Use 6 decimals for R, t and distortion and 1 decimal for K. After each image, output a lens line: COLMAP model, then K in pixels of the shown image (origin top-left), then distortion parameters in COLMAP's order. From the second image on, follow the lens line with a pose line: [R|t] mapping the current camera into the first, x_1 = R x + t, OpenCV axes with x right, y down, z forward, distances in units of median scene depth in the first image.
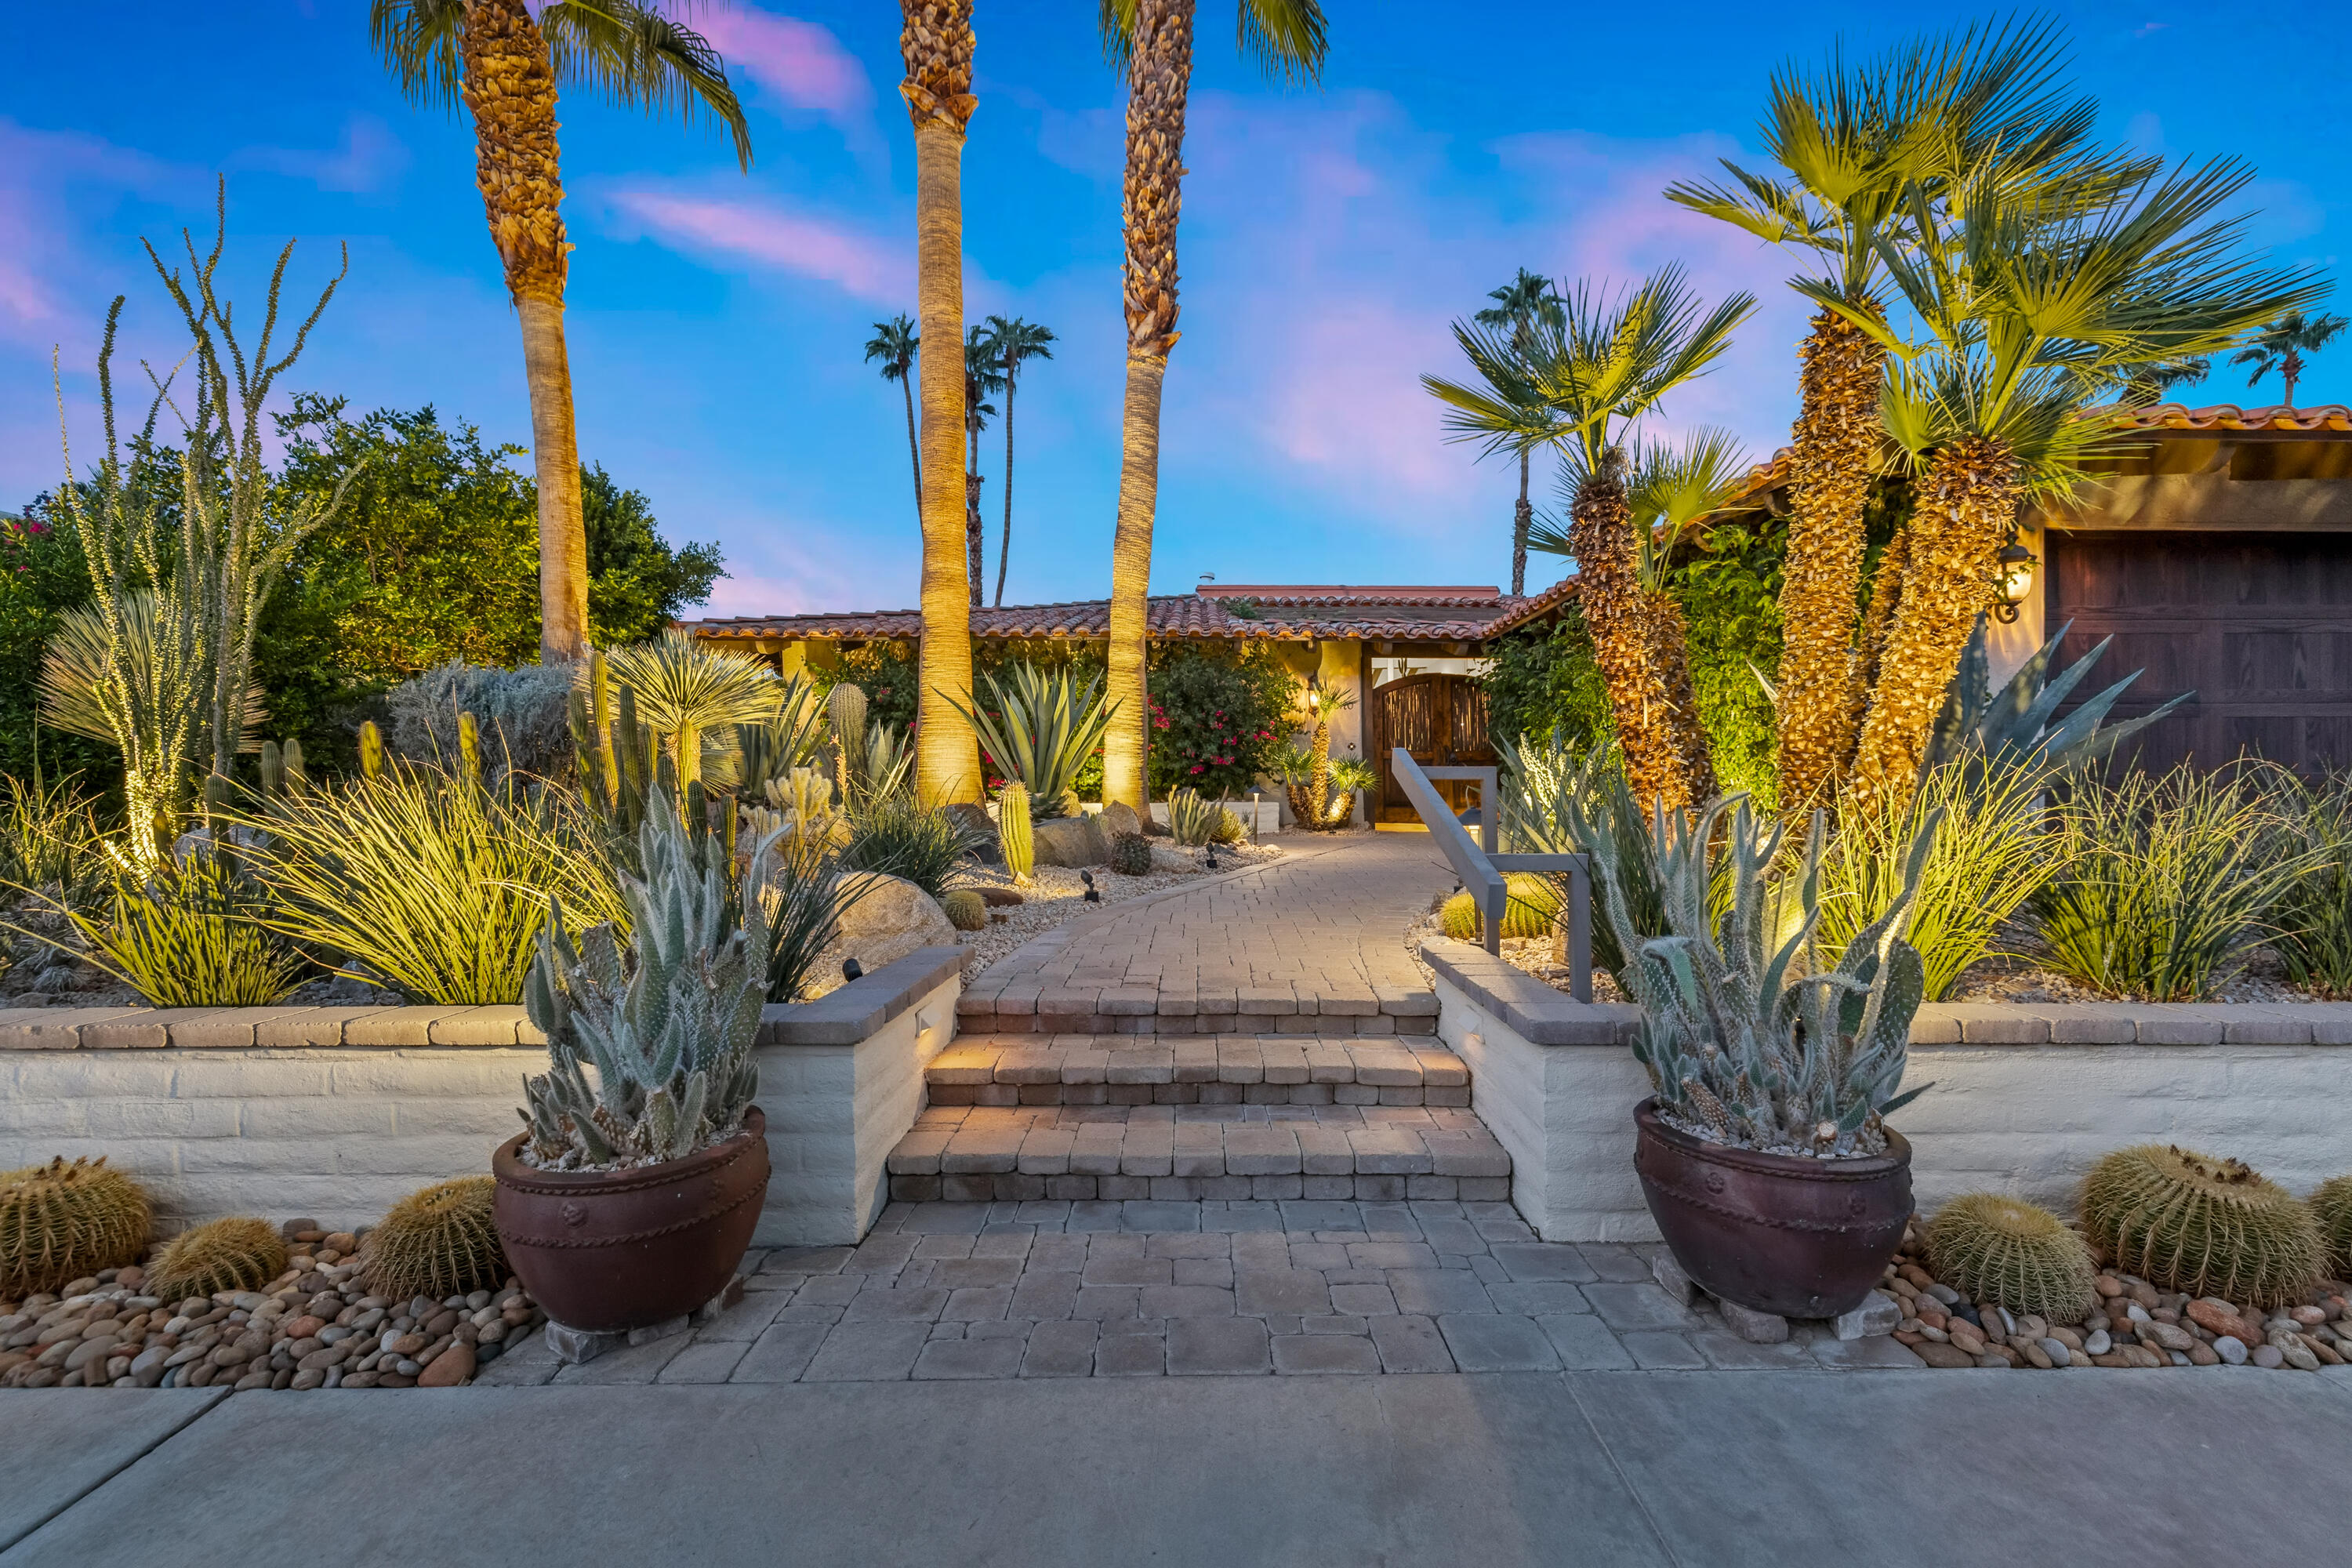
lens RADIAL K [[987.7, 0, 1176.0], [0, 987.7, 784.0], [0, 0, 1]] dist [0.001477, 0.000214]
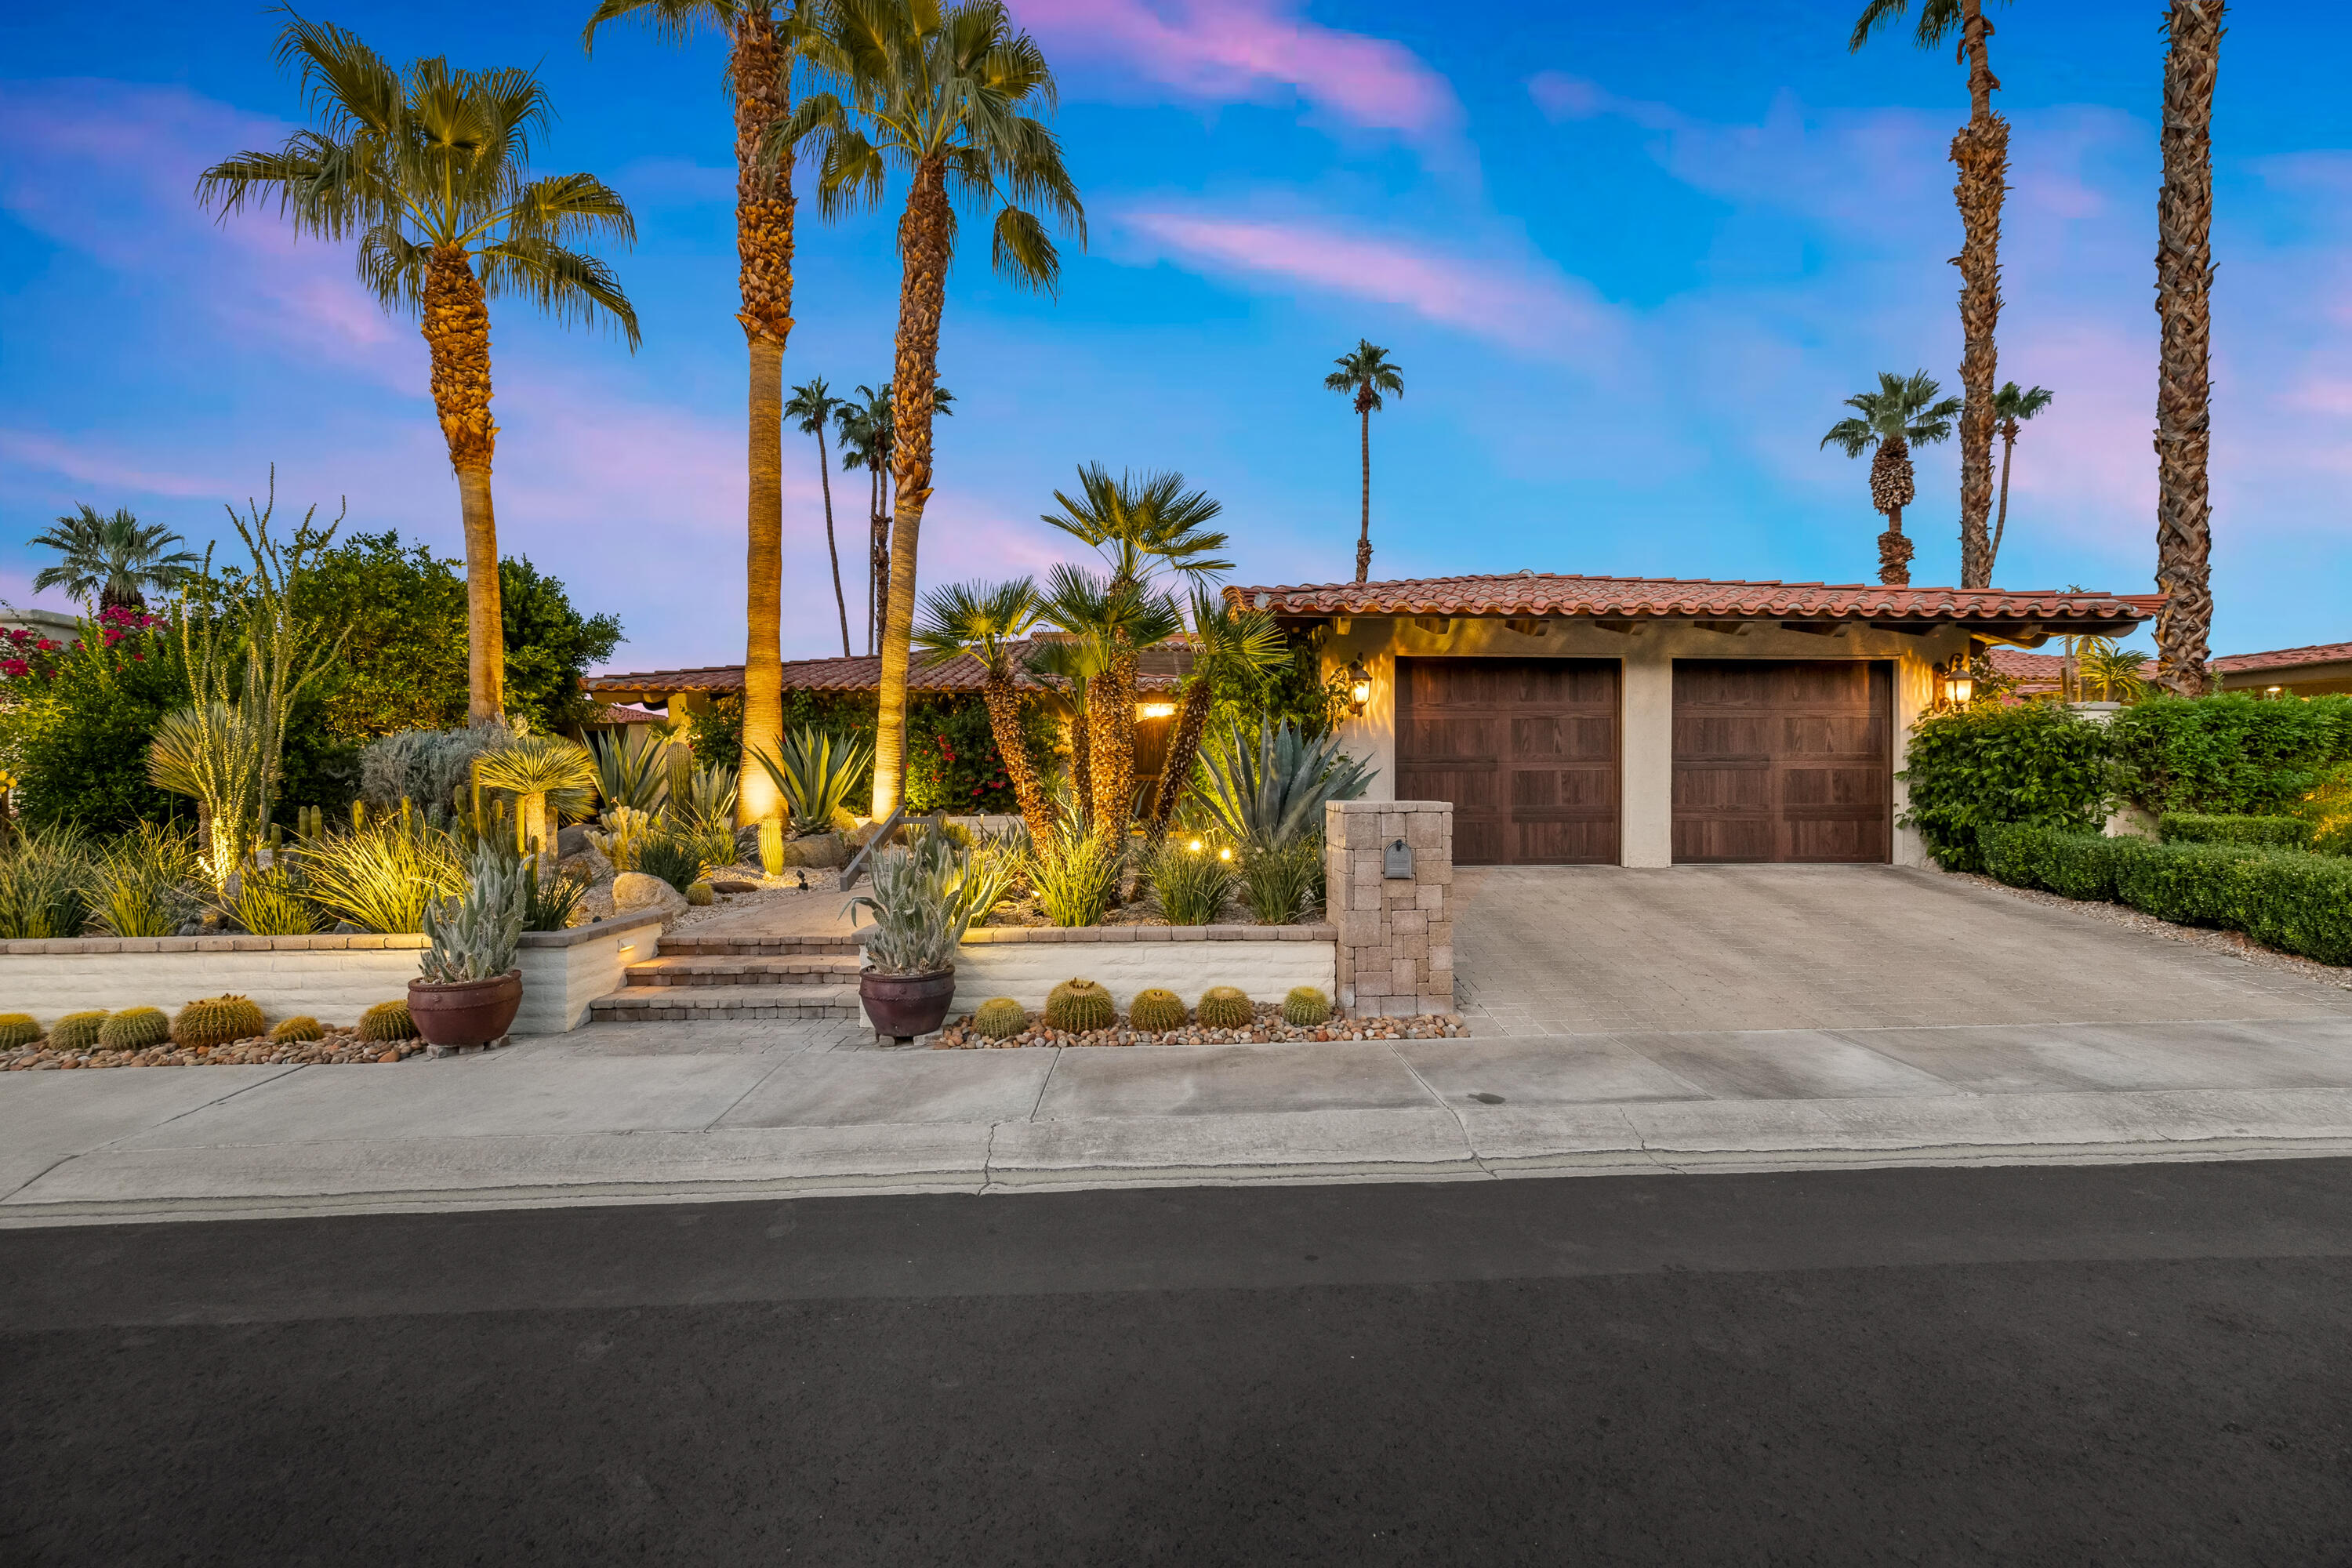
lens RADIAL K [[999.1, 0, 1176.4], [0, 999.1, 740.6], [0, 0, 1]] dist [0.000308, -0.000162]
pose [[0.999732, -0.002873, 0.022993, 0.469813], [0.003725, 0.999304, -0.037115, -0.058680], [-0.022870, 0.037191, 0.999046, -0.627318]]
